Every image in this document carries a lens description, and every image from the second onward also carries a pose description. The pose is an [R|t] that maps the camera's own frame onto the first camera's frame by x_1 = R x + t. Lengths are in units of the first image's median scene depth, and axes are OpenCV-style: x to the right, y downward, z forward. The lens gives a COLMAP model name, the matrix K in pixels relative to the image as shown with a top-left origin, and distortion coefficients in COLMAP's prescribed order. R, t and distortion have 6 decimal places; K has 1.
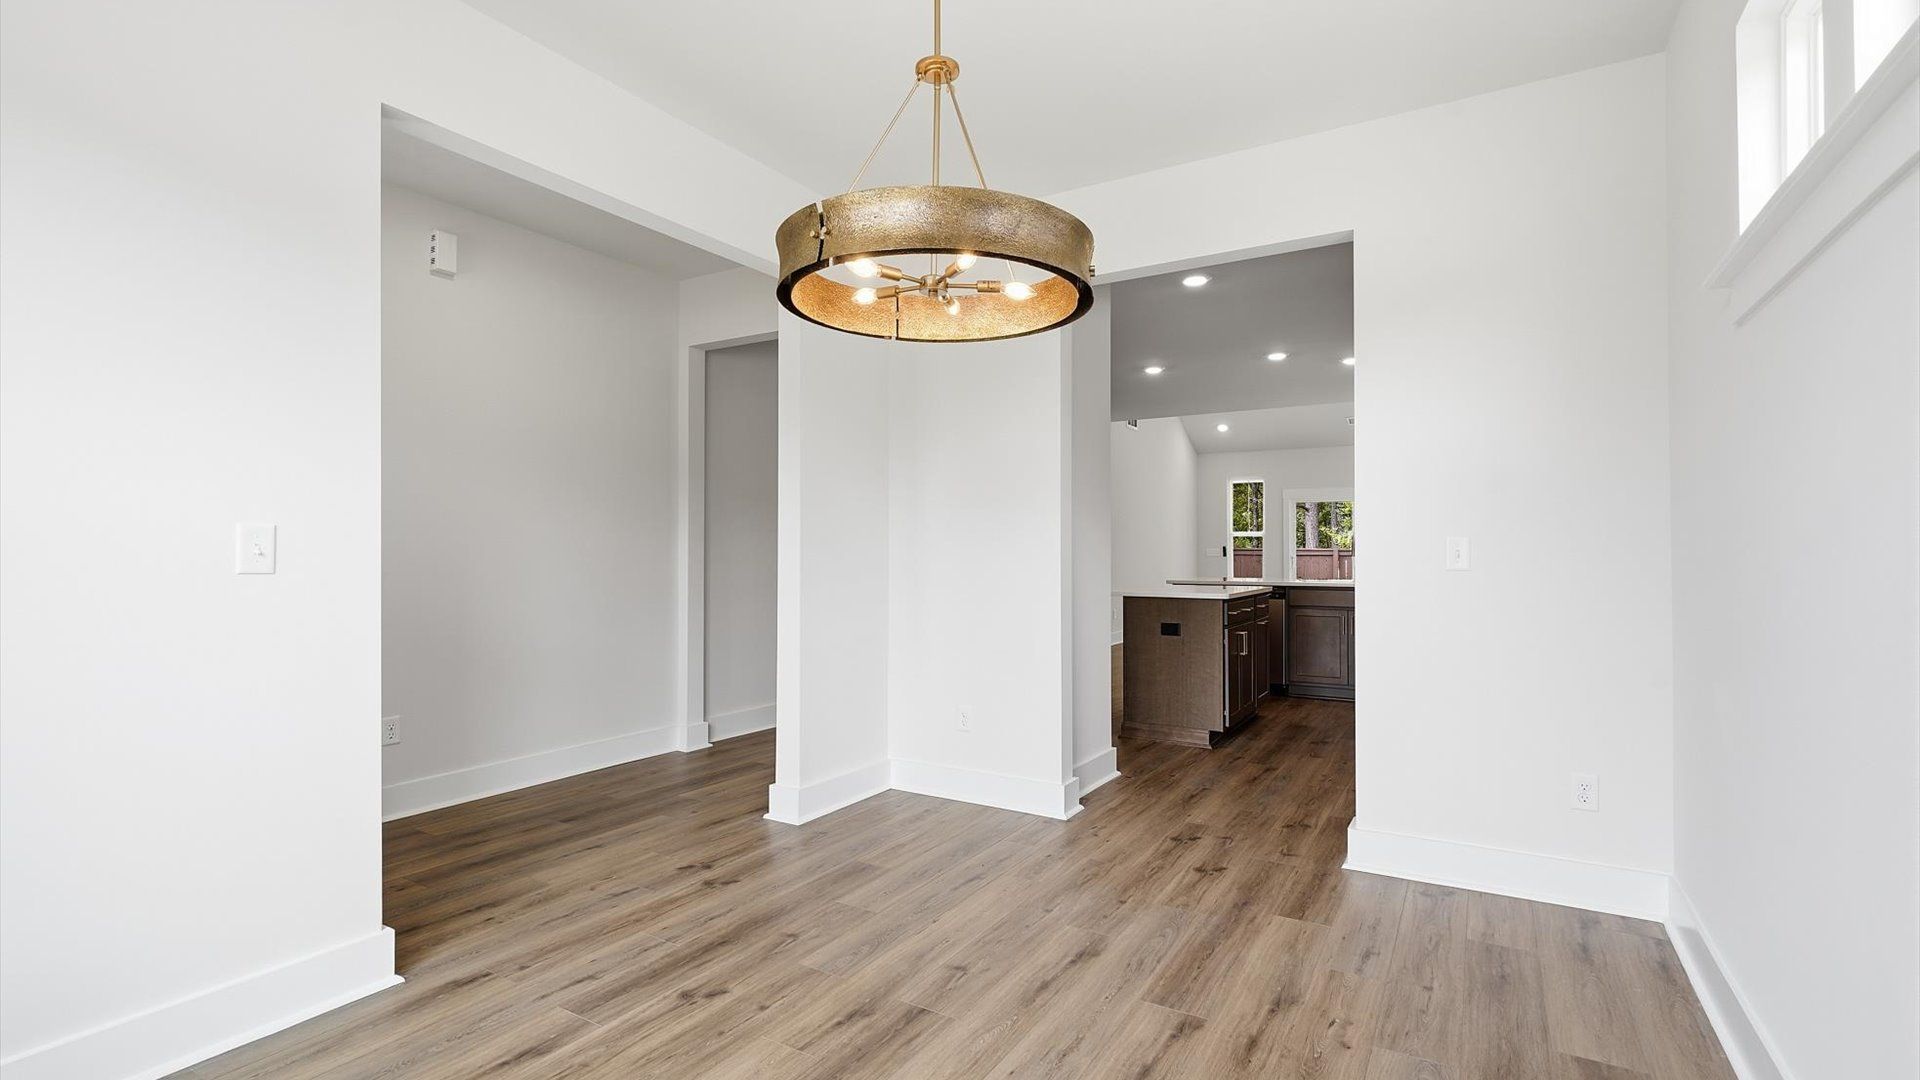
lens RADIAL K [[860.2, 0, 960.0], [0, 860.2, 540.0], [0, 0, 1]] dist [-0.001013, -0.000574]
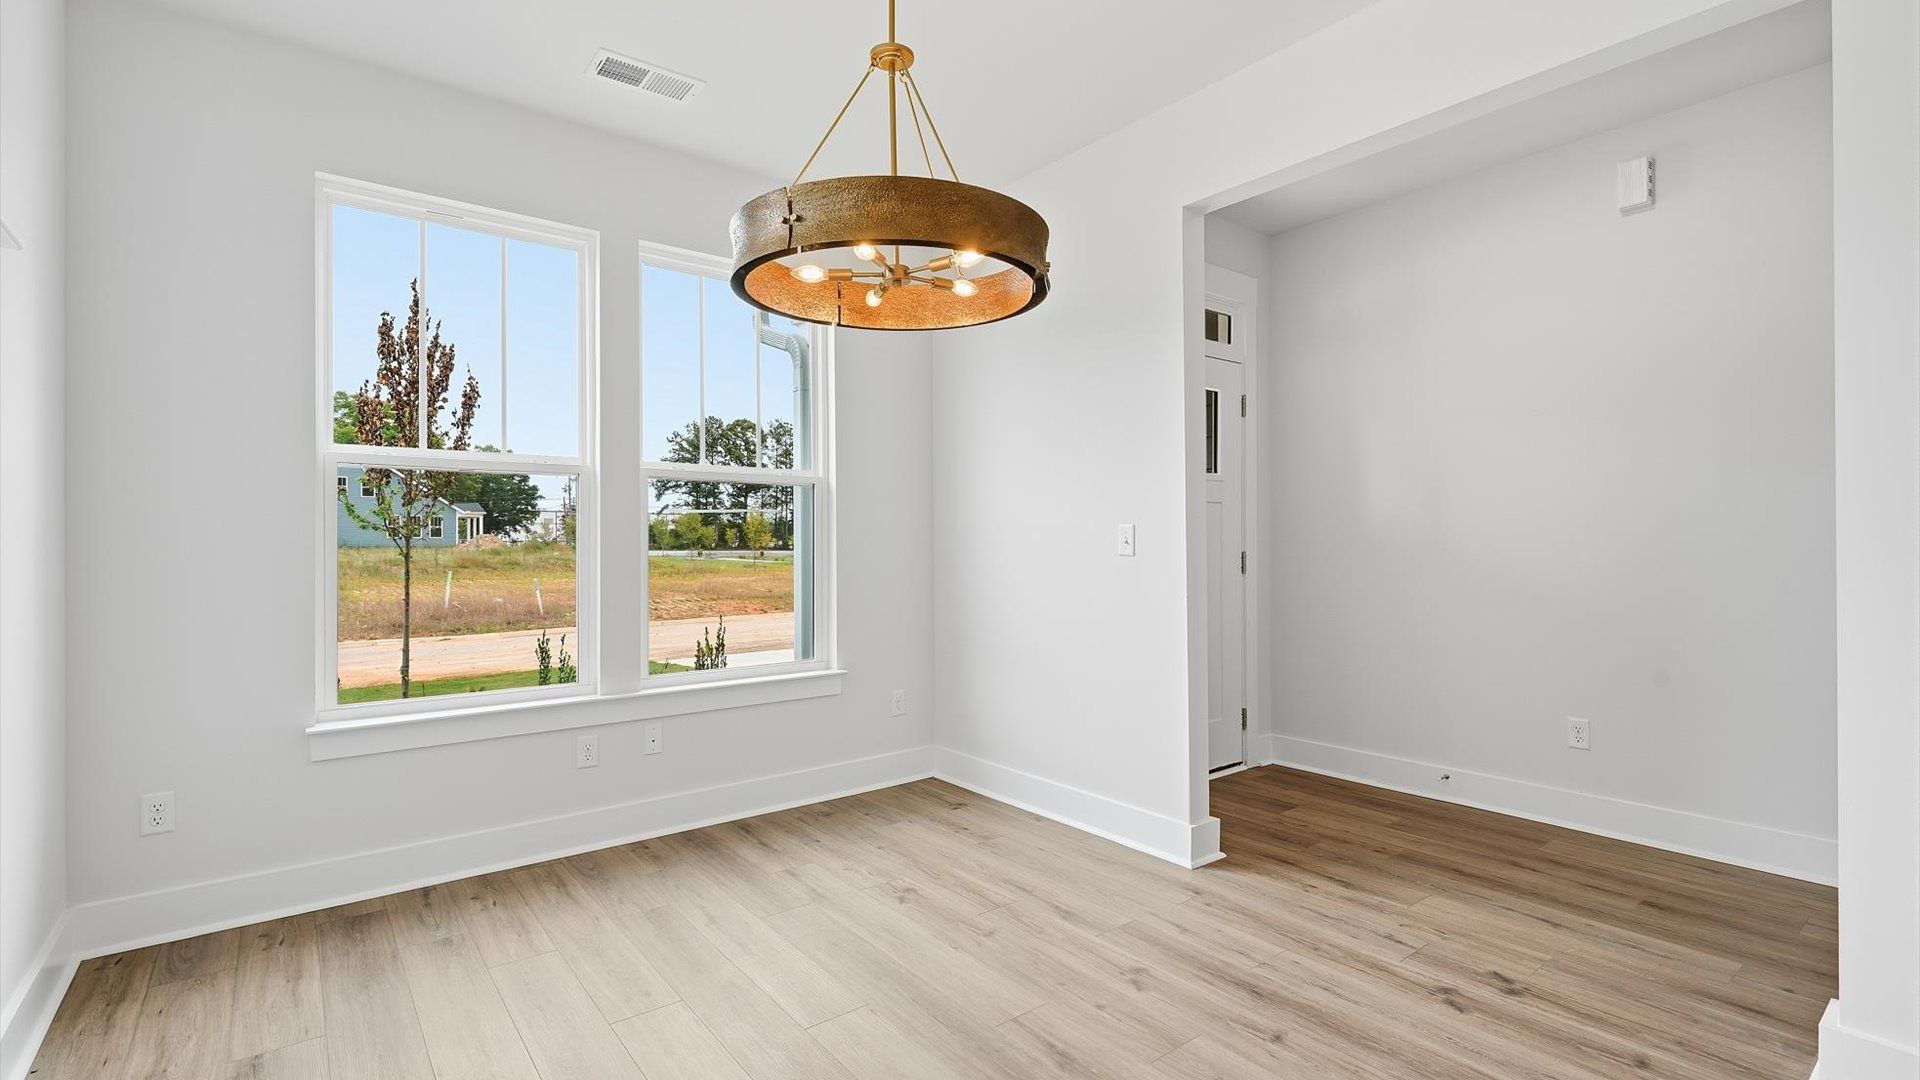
lens RADIAL K [[860.2, 0, 960.0], [0, 860.2, 540.0], [0, 0, 1]] dist [-0.001013, -0.000574]
pose [[-0.344639, 0.001402, -0.938734, 0.584920], [0.016040, 0.999862, -0.004395, 0.009306], [0.938598, -0.016572, -0.344614, 0.935350]]
